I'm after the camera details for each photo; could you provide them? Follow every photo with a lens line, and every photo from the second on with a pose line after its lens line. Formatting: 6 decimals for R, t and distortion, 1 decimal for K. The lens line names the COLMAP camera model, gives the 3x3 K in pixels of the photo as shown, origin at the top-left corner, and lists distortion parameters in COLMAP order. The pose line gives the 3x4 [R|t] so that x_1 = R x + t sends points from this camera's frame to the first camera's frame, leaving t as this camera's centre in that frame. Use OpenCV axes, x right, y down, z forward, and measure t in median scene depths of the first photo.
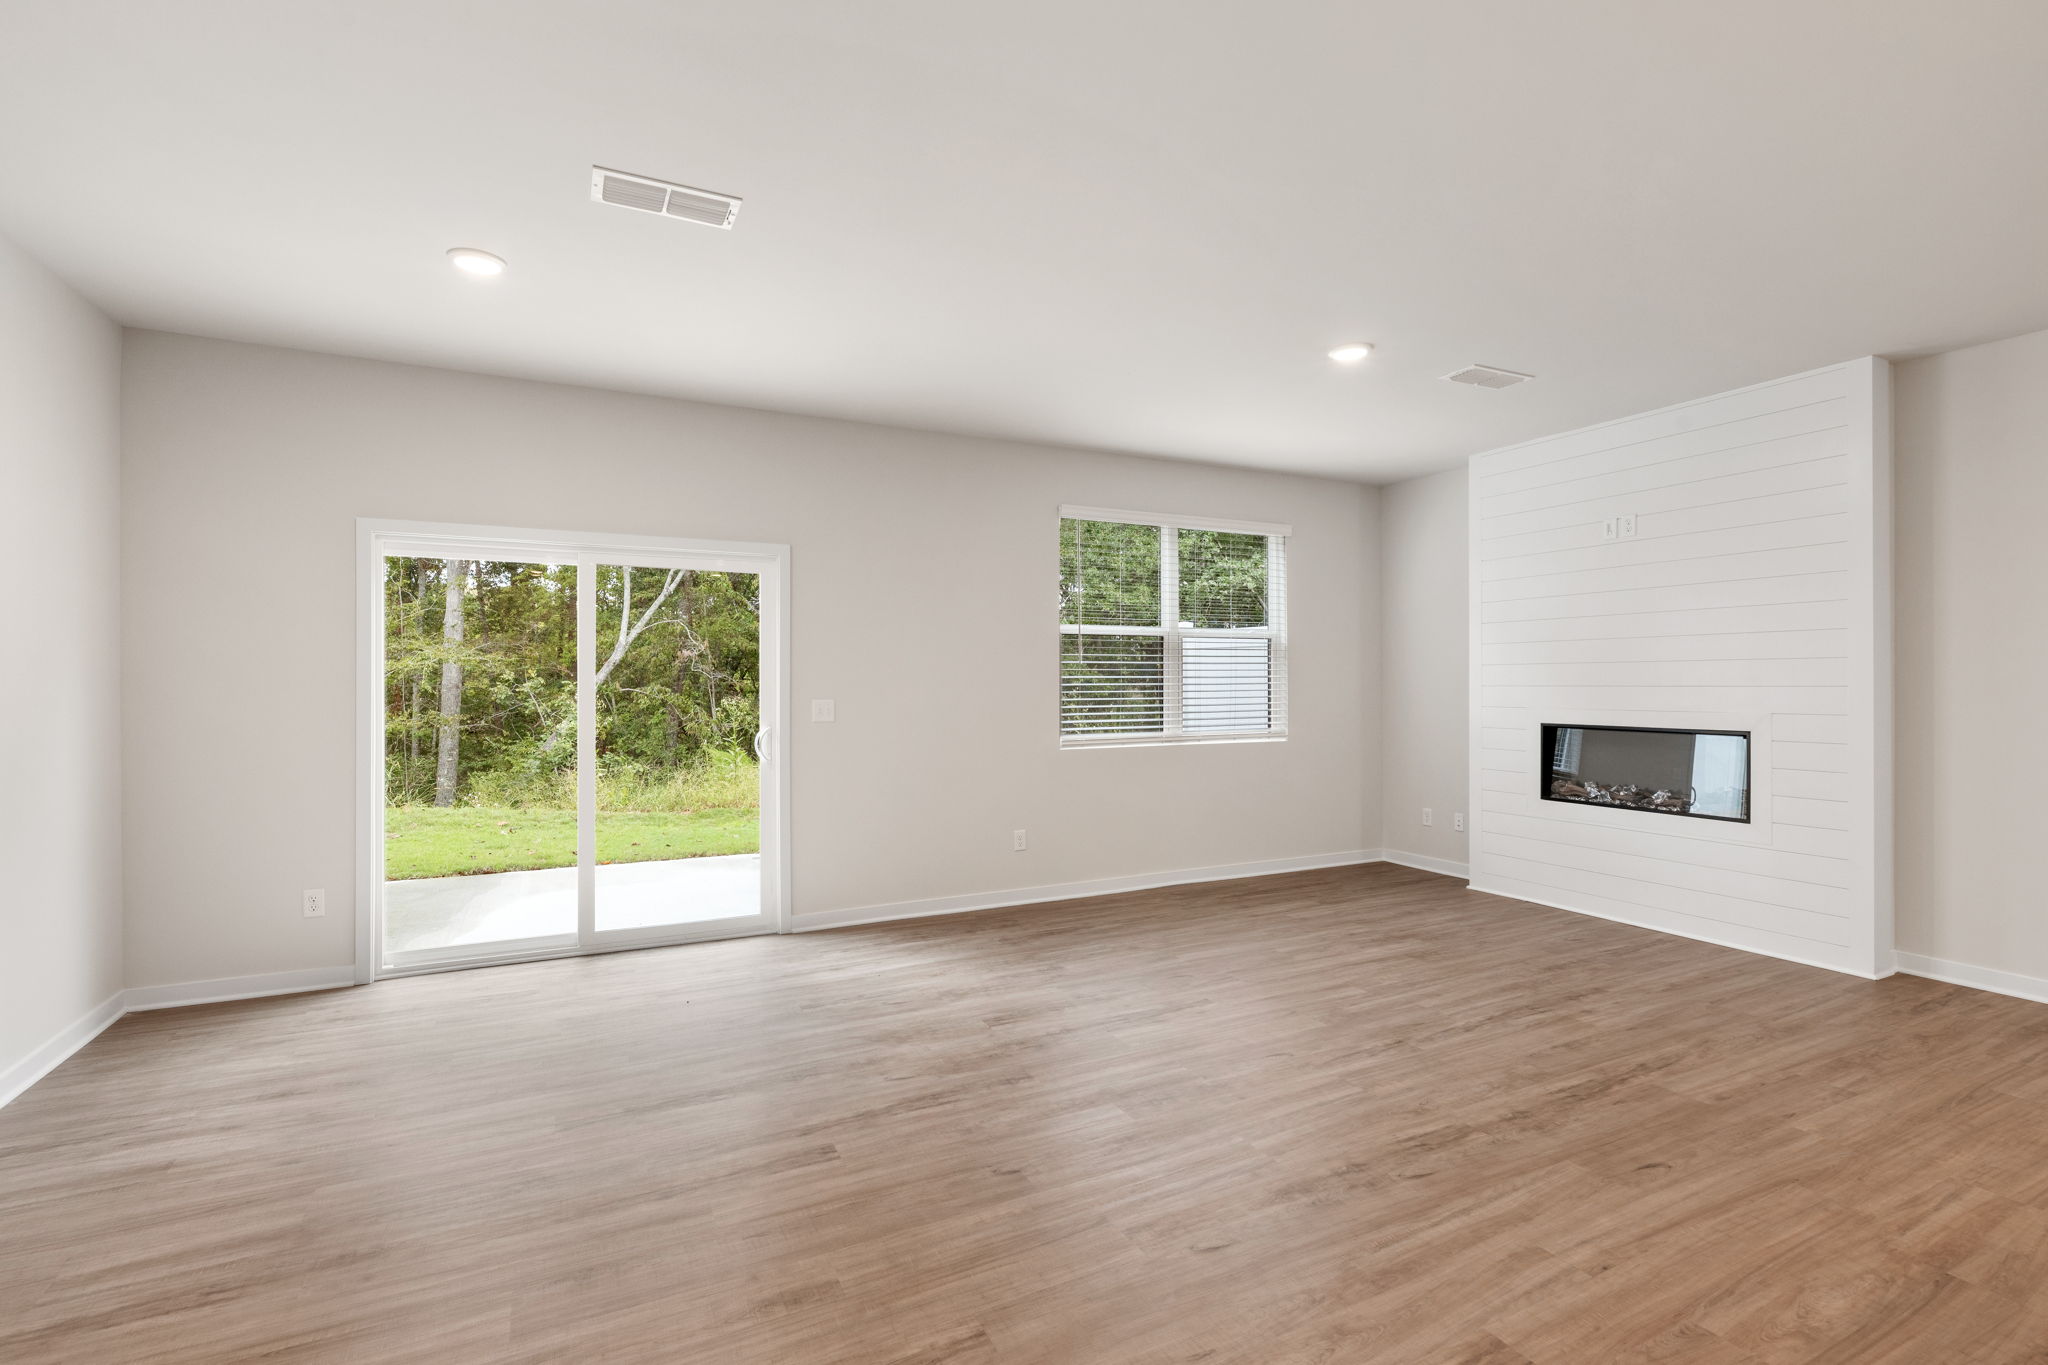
lens RADIAL K [[924.0, 0, 1010.5], [0, 924.0, 674.7], [0, 0, 1]] dist [-0.012840, 0.002291]
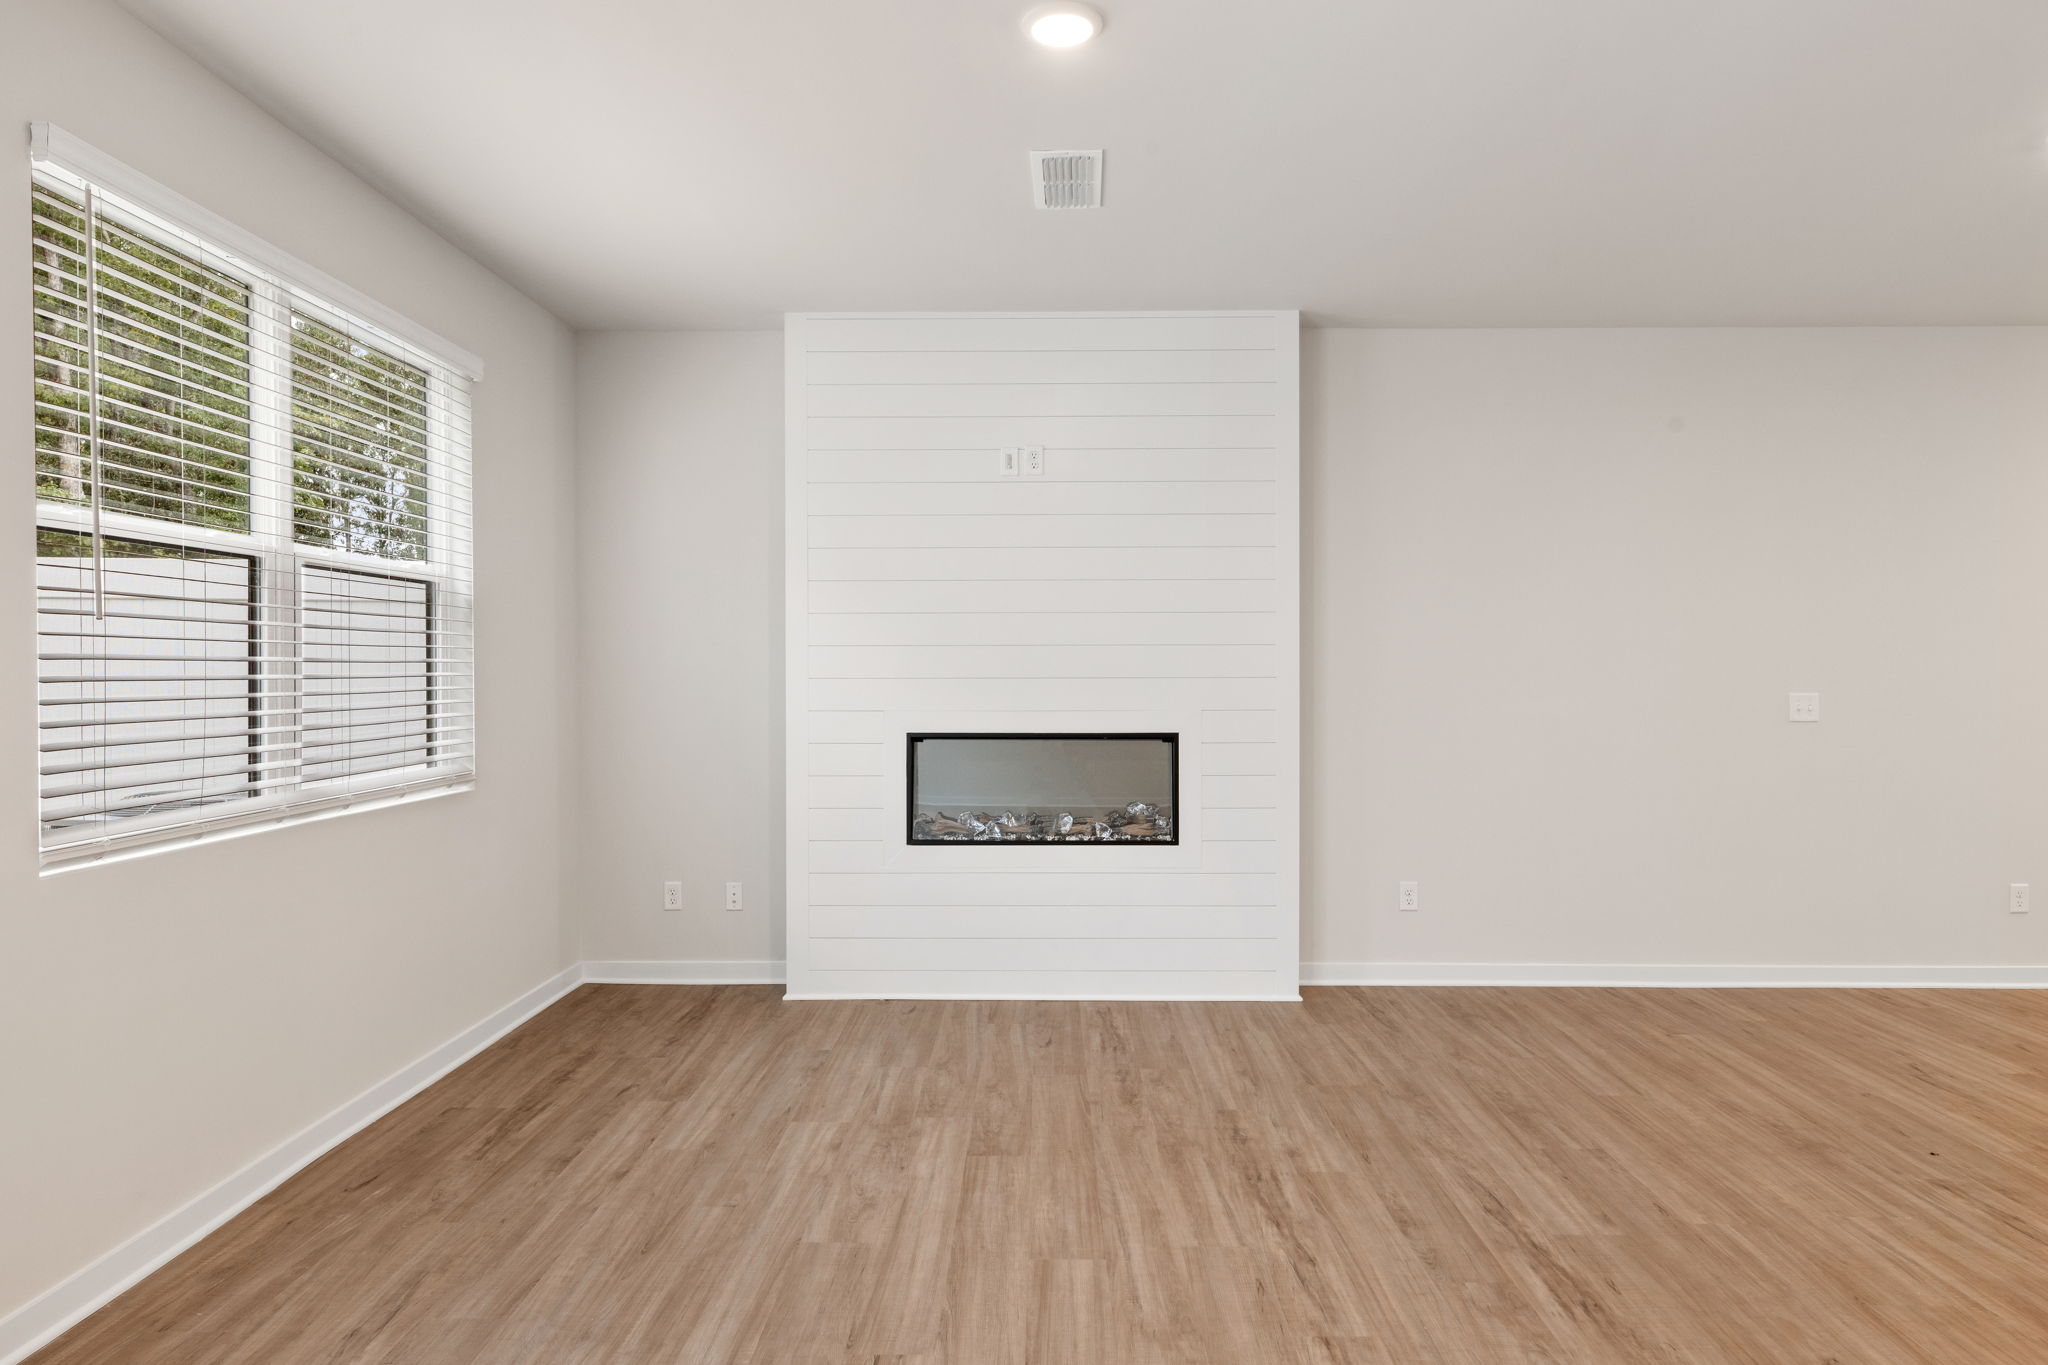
lens RADIAL K [[1191.9, 0, 1022.3], [0, 1191.9, 682.2], [0, 0, 1]] dist [0.002004, 0.000348]
pose [[0.441937, -0.005374, 0.897030, -0.239169], [-0.008724, 0.999909, 0.010288, 0.007389], [-0.897004, -0.012372, 0.441850, 0.735947]]
